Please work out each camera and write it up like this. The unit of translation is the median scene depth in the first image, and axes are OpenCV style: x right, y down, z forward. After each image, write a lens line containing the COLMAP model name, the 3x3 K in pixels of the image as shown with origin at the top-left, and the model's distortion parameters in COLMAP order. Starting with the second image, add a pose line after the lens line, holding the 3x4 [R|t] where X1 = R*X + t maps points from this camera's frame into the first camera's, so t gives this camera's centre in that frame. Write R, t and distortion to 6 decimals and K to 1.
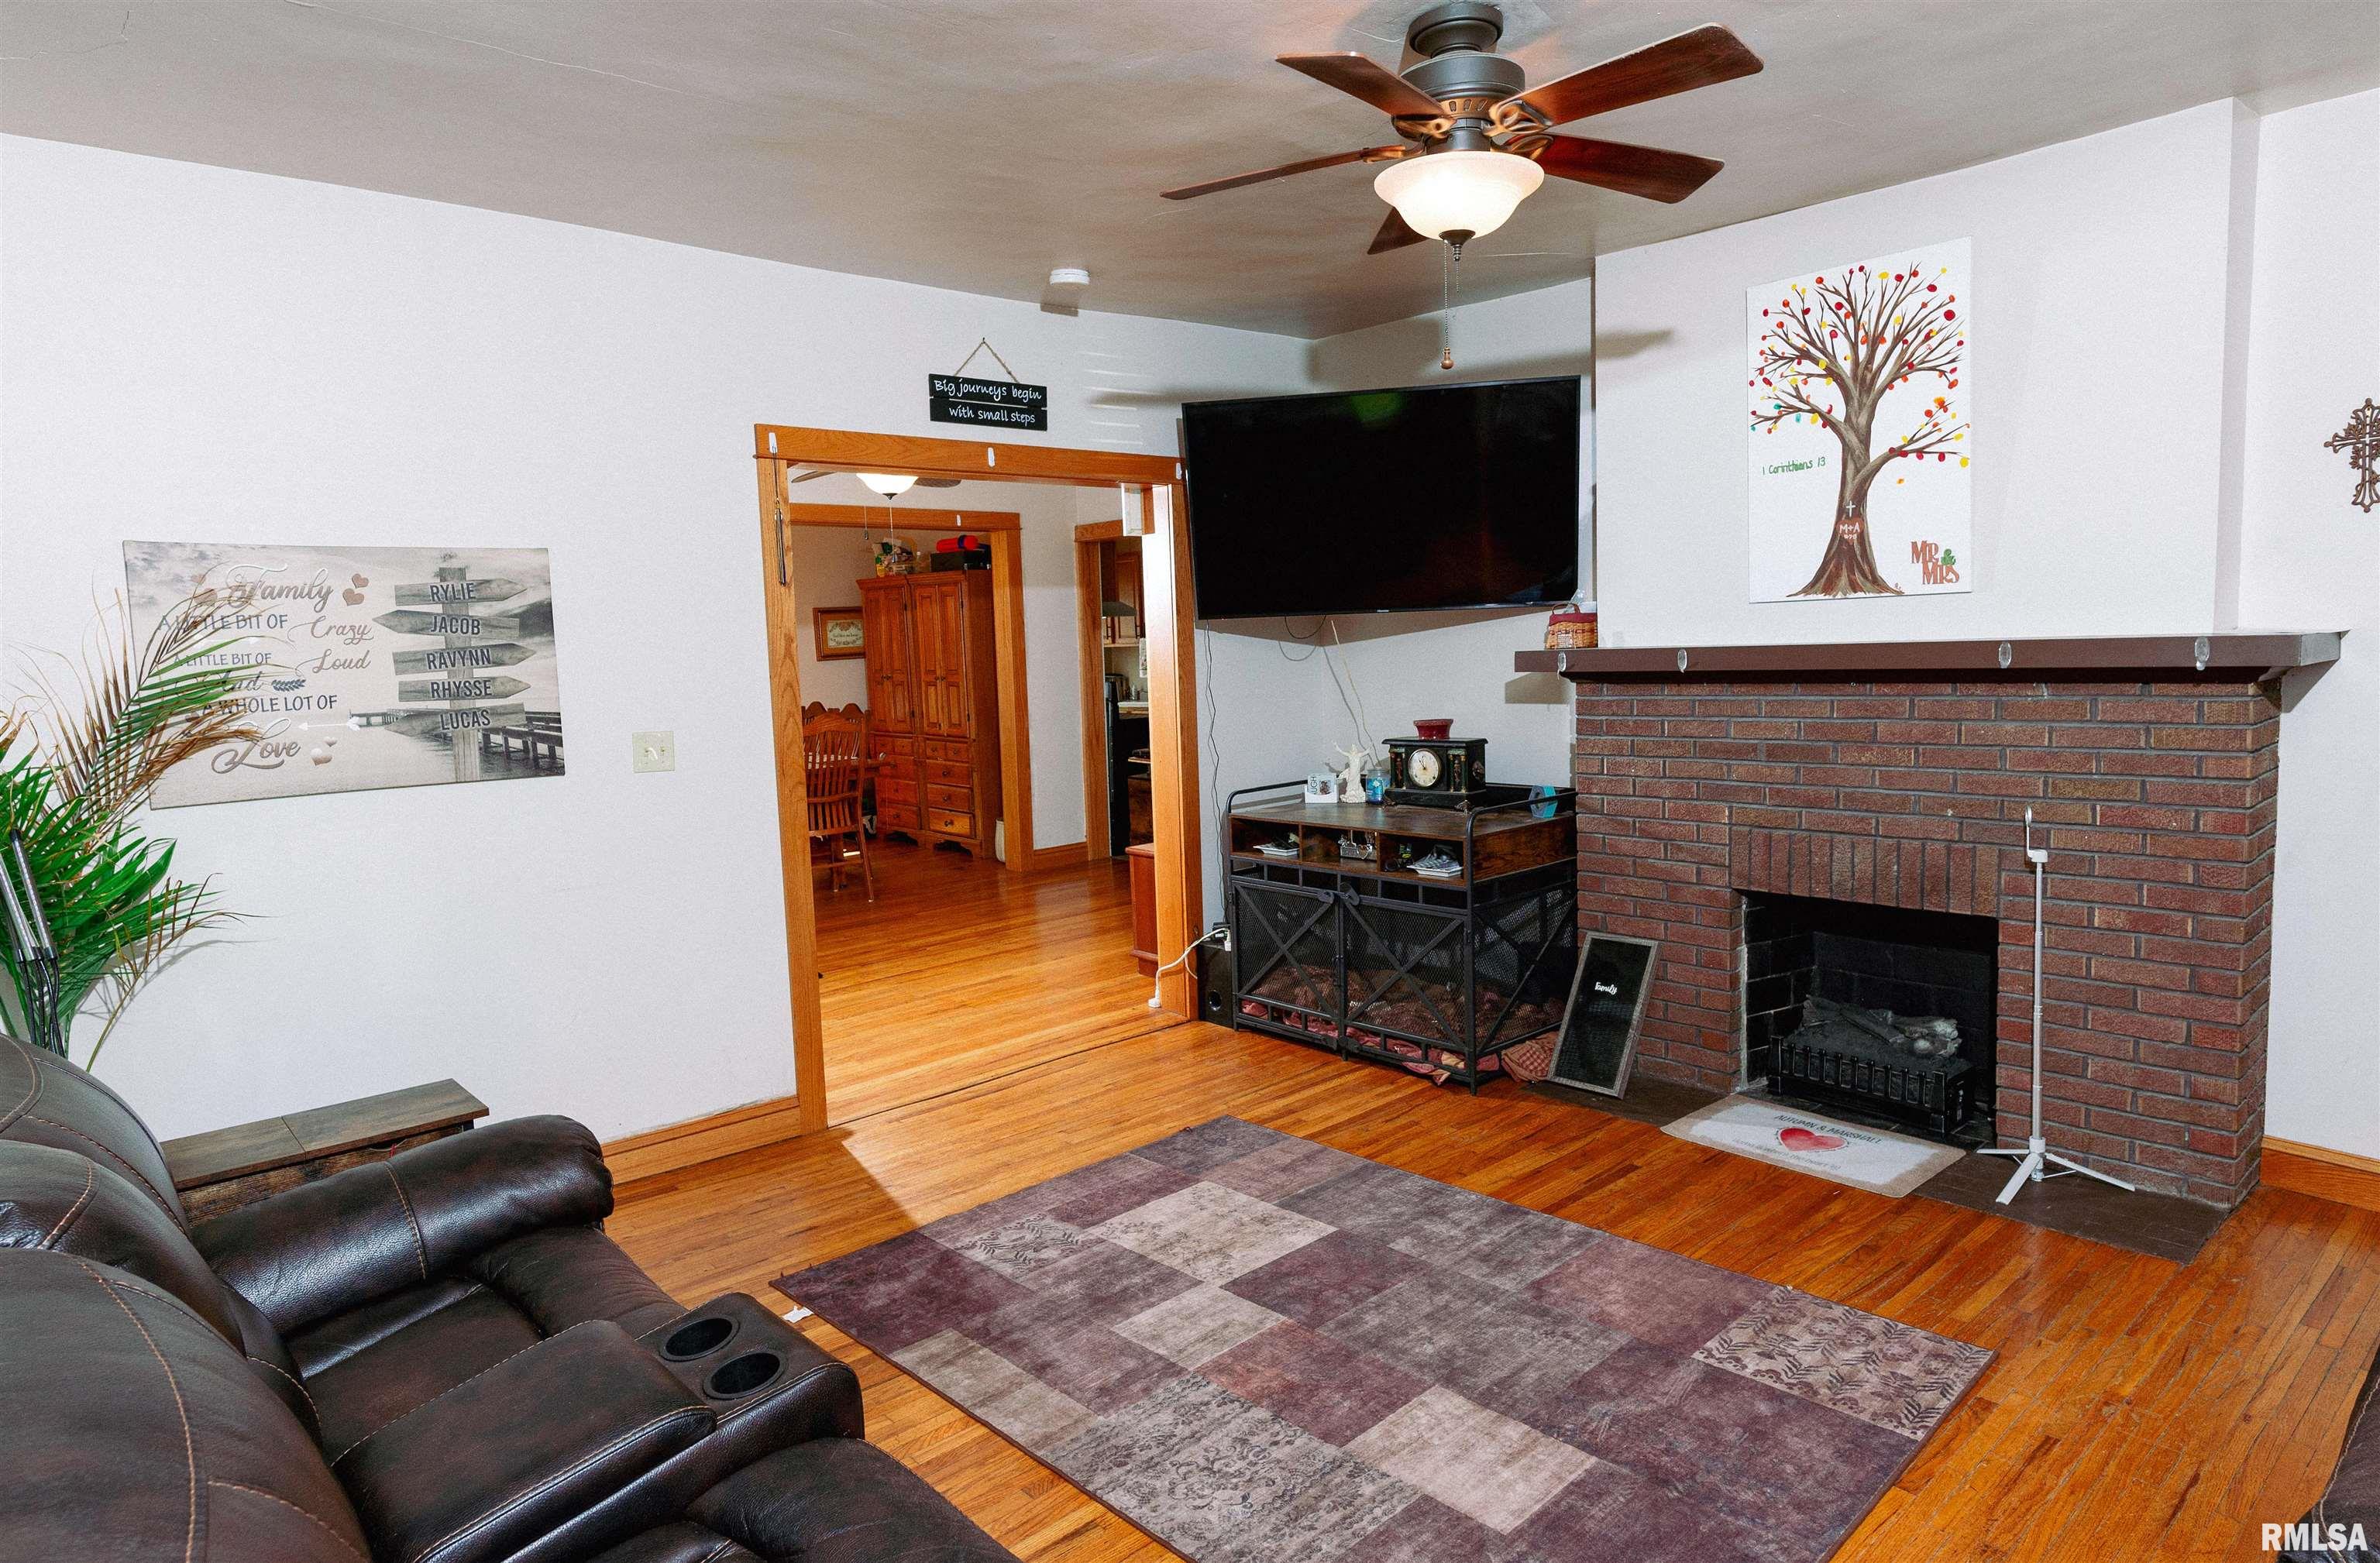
lens RADIAL K [[1379.5, 0, 1175.4], [0, 1379.5, 767.9], [0, 0, 1]] dist [-0.003294, -0.000131]
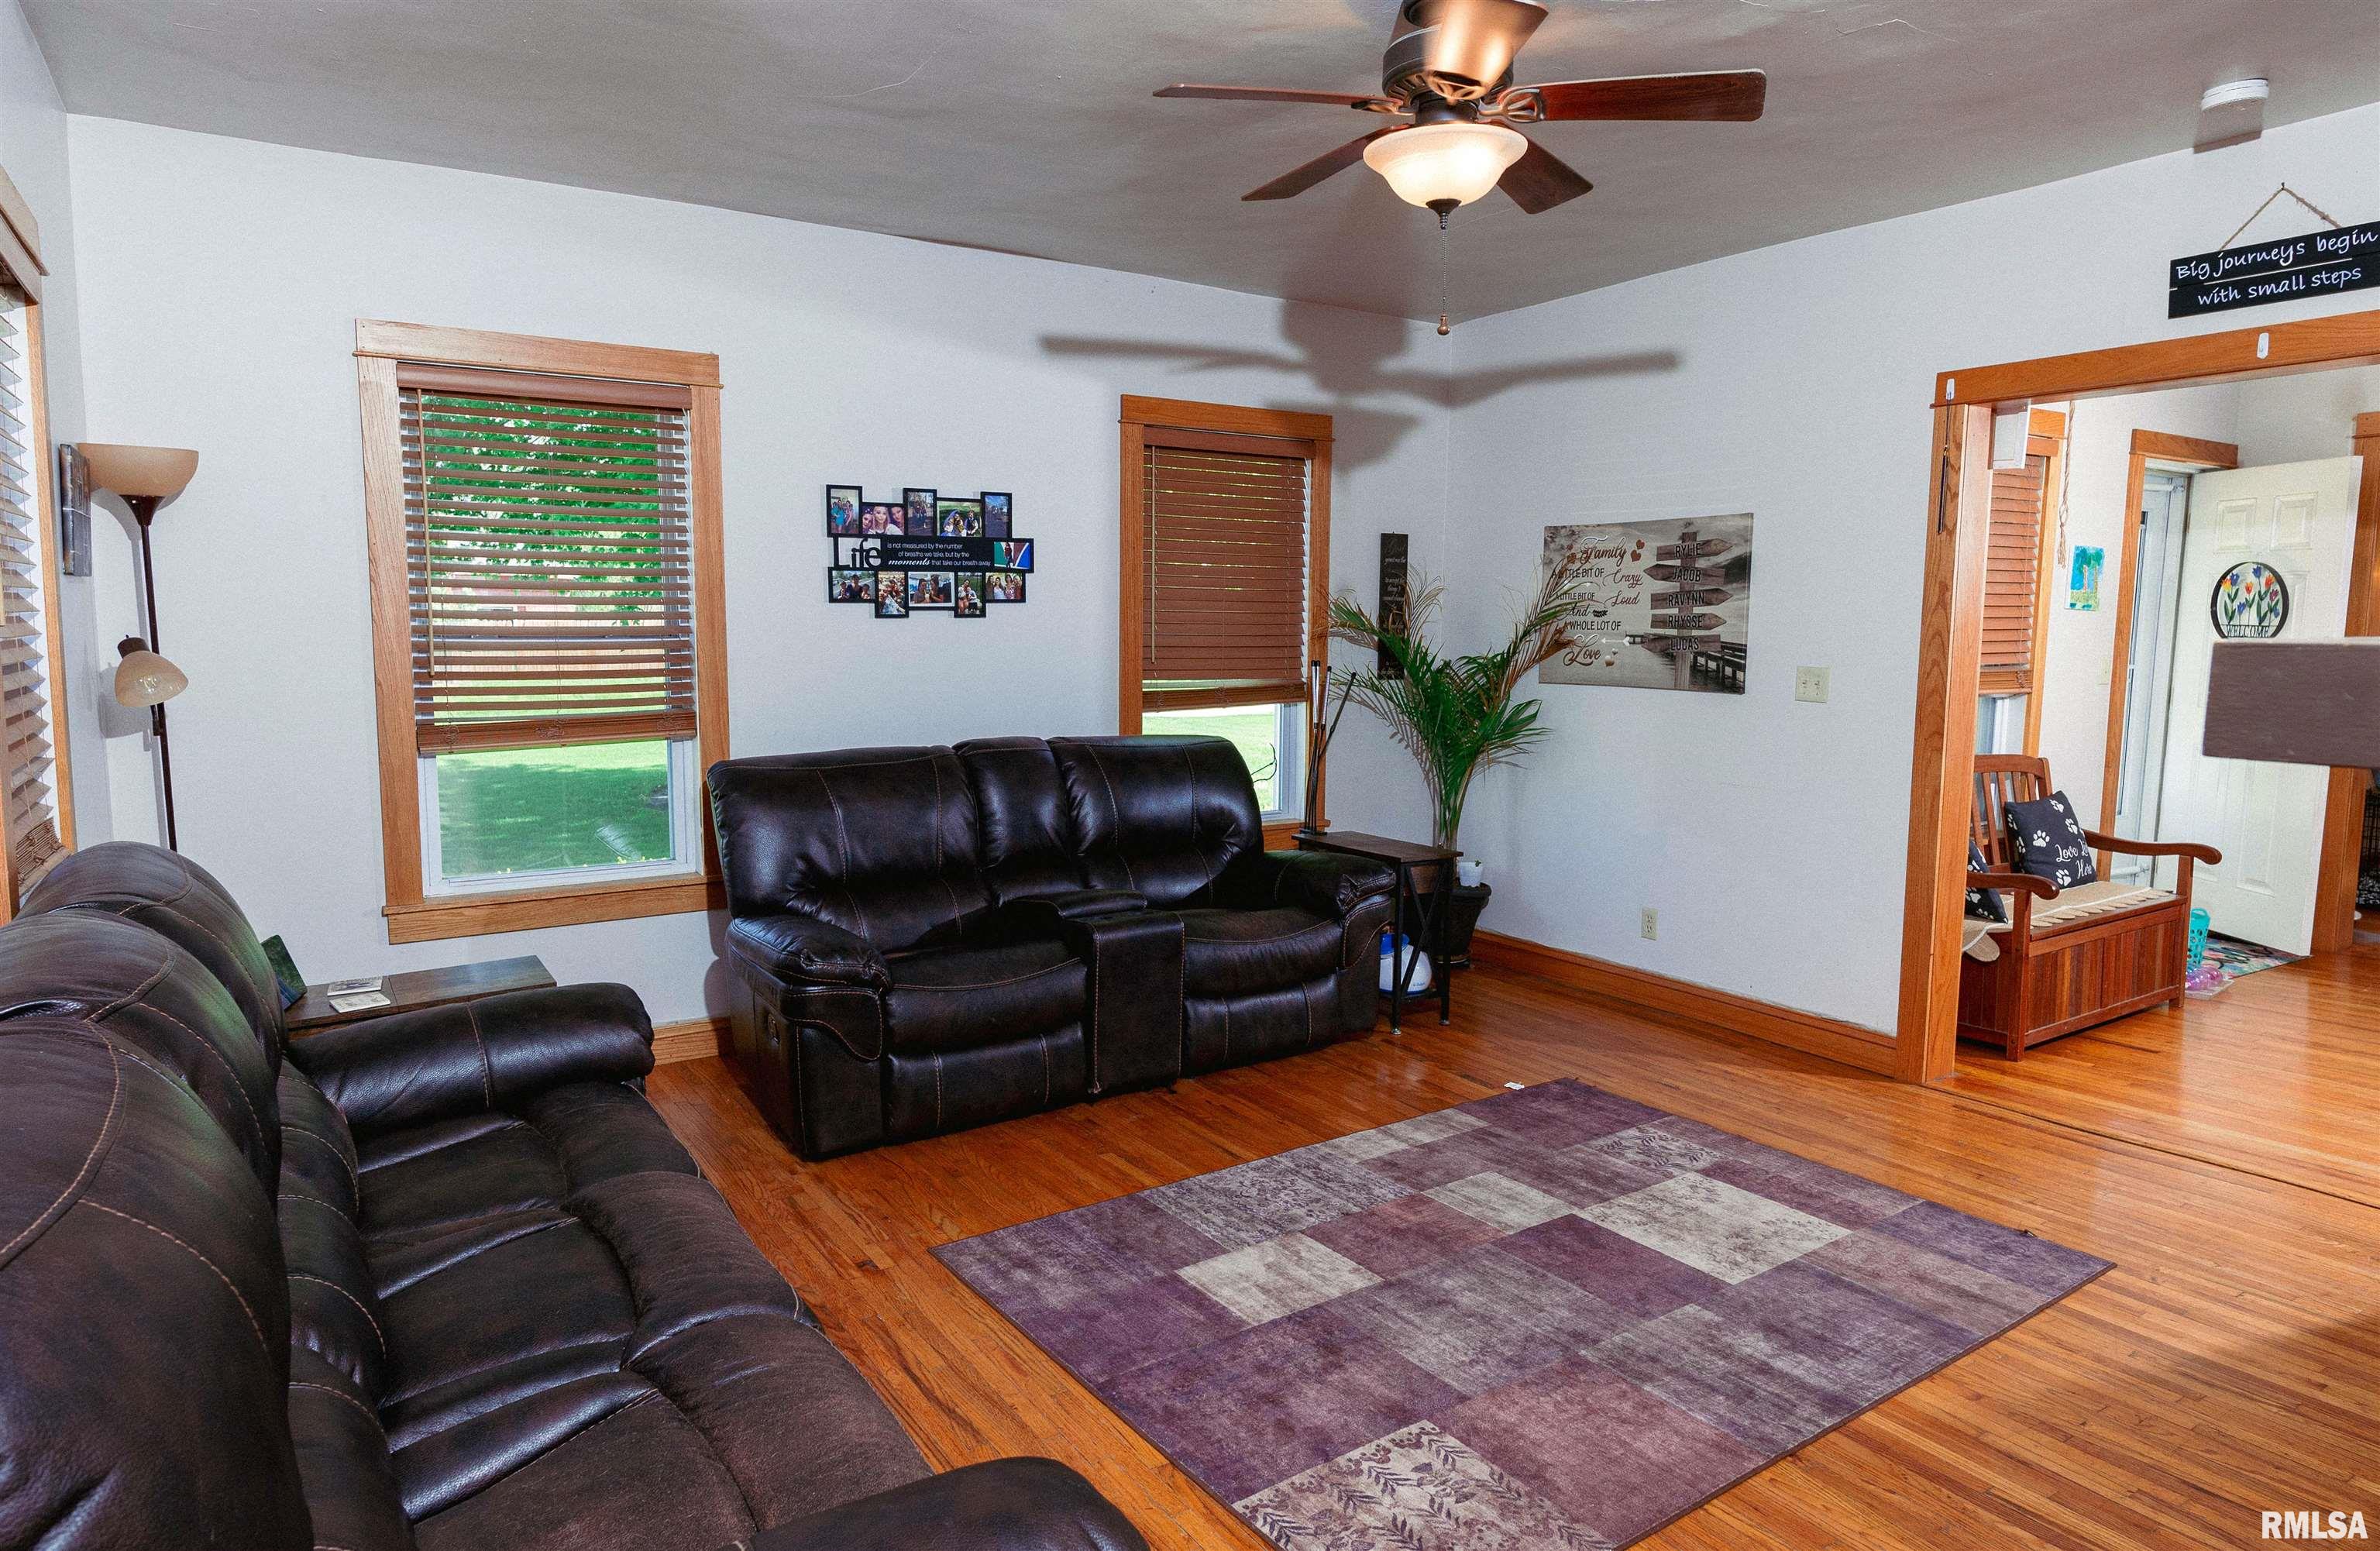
lens RADIAL K [[1411.8, 0, 1183.0], [0, 1411.8, 767.7], [0, 0, 1]] dist [-0.002341, -0.000885]
pose [[-0.146499, 0.136440, -0.979756, 0.942007], [-0.091732, 0.984301, 0.150789, -0.079716], [0.984948, 0.111966, -0.131683, 0.709783]]
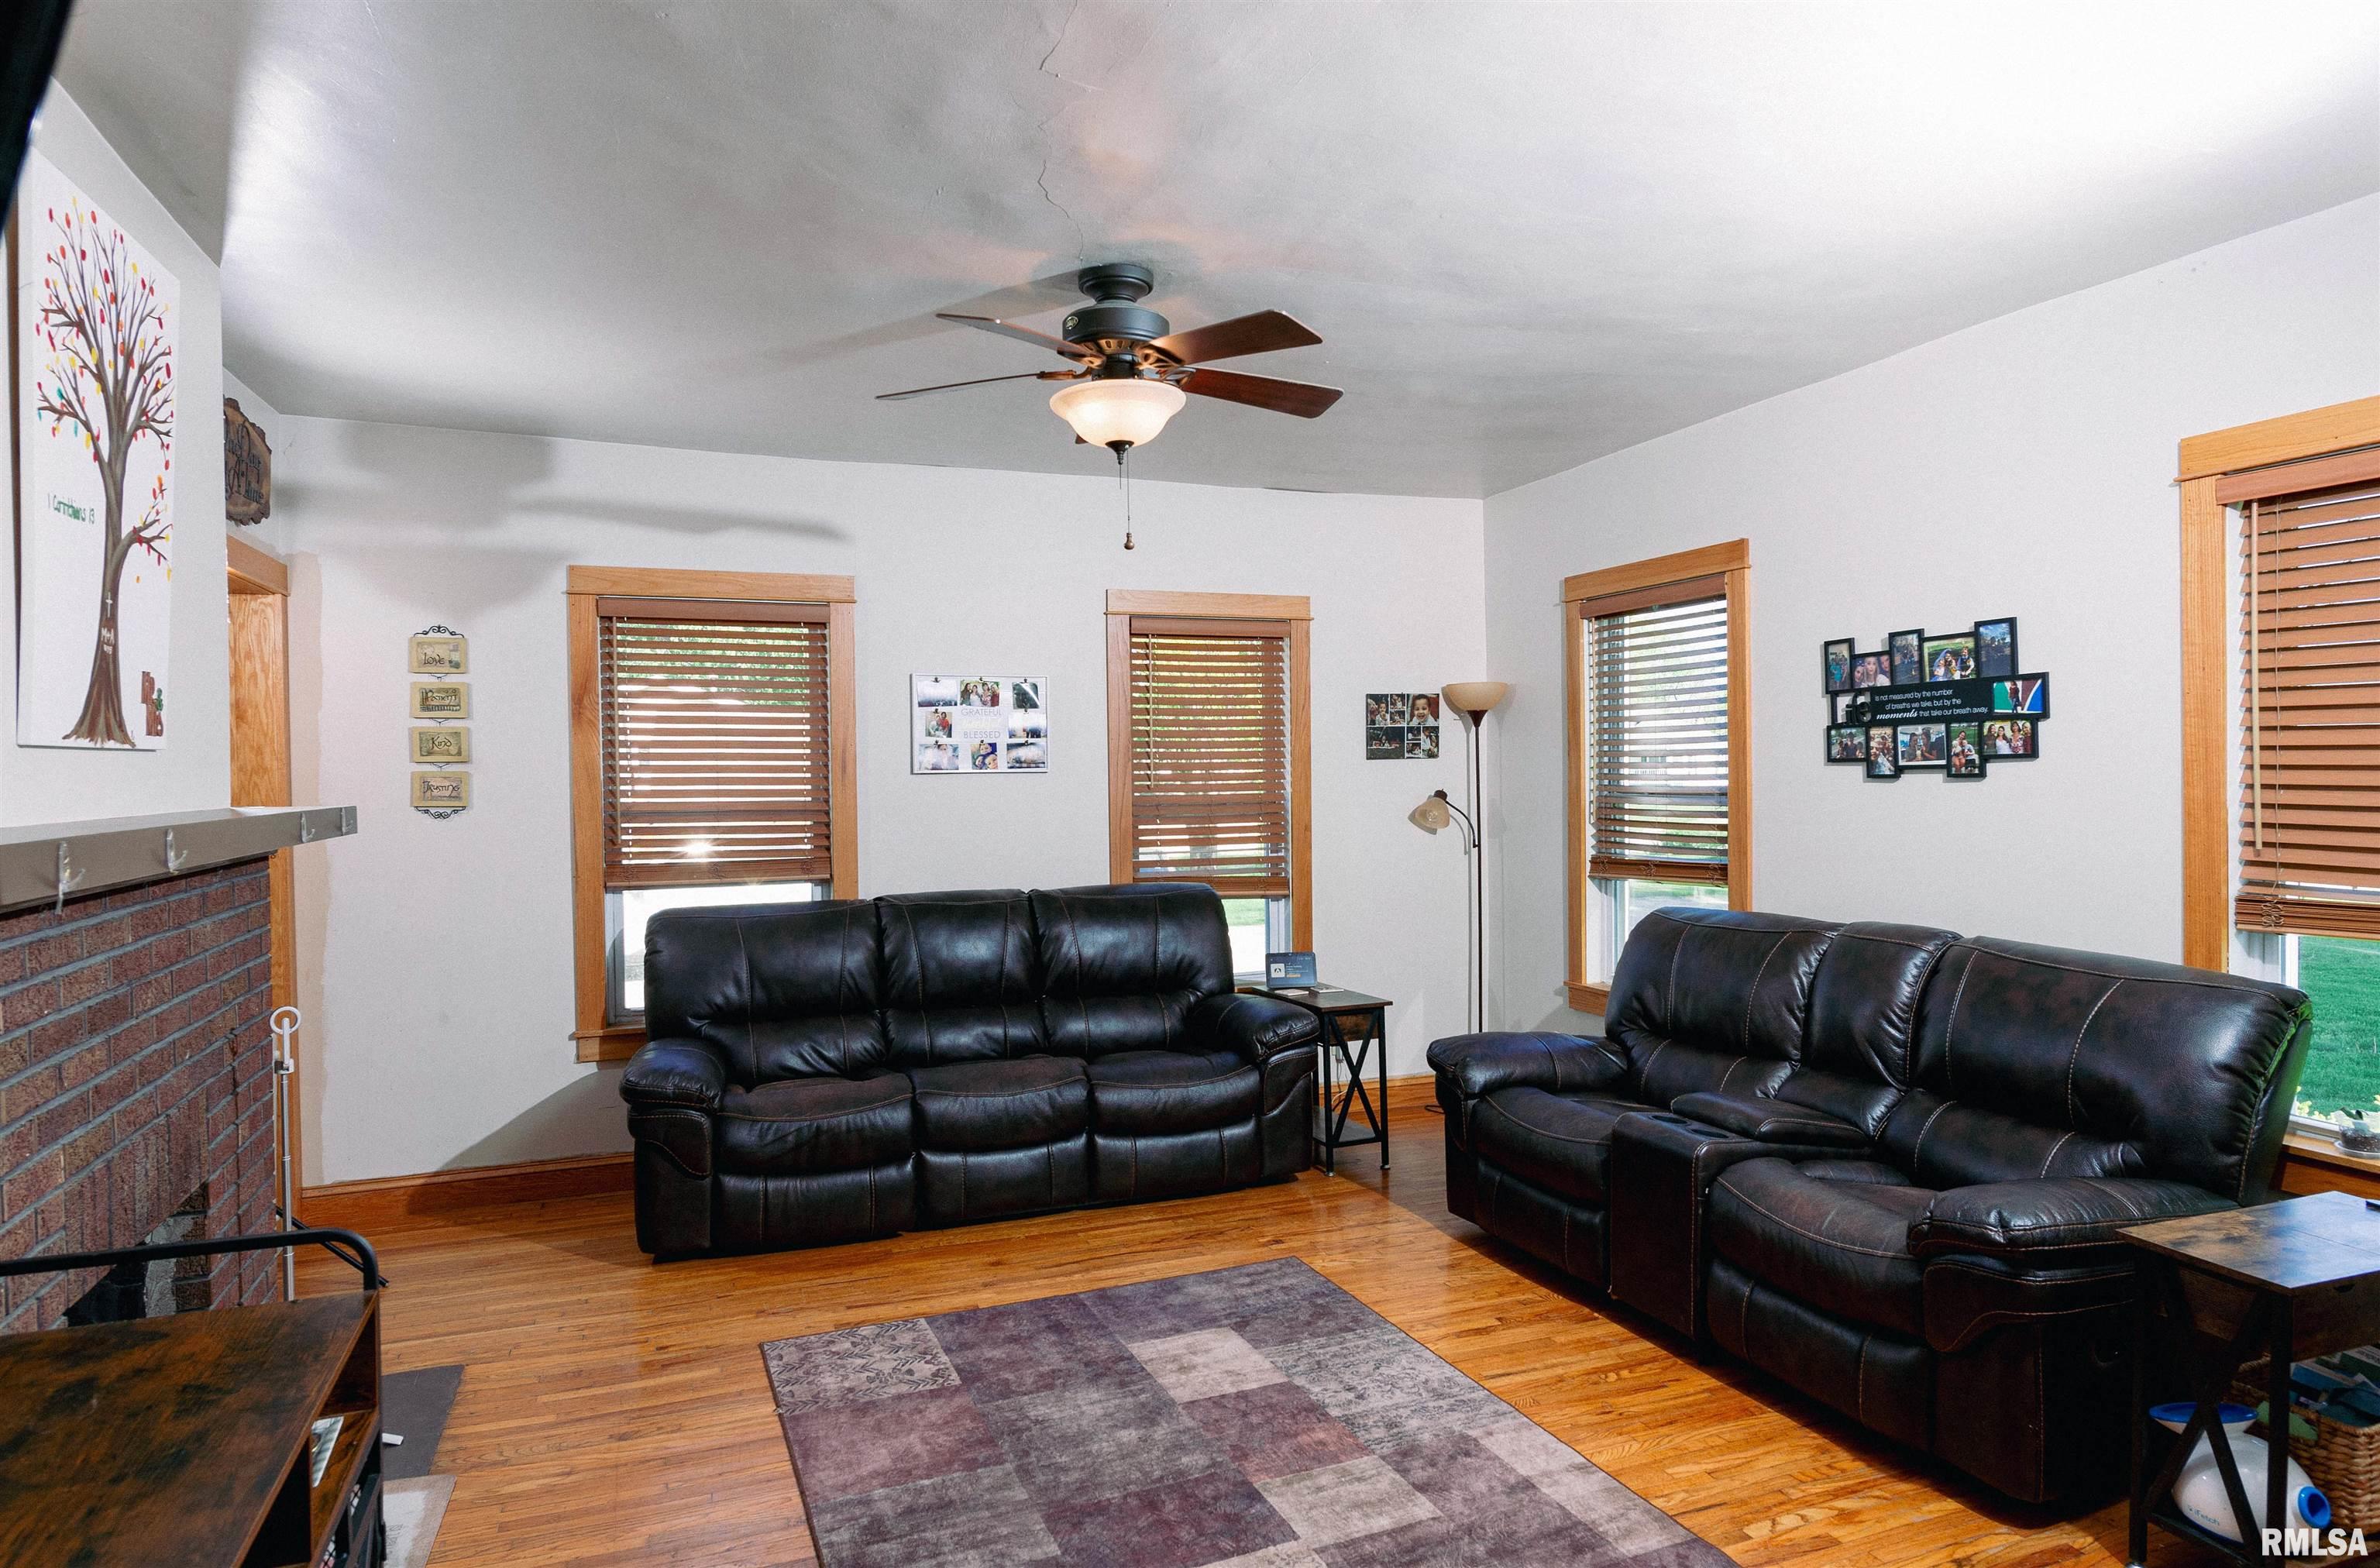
lens RADIAL K [[1379.7, 0, 1166.5], [0, 1379.7, 789.1], [0, 0, 1]] dist [-0.003294, -0.000131]
pose [[-0.930441, 0.040891, 0.364152, -0.189100], [0.078886, 0.992806, 0.090078, -0.135493], [-0.357849, 0.112539, -0.926973, 1.529660]]
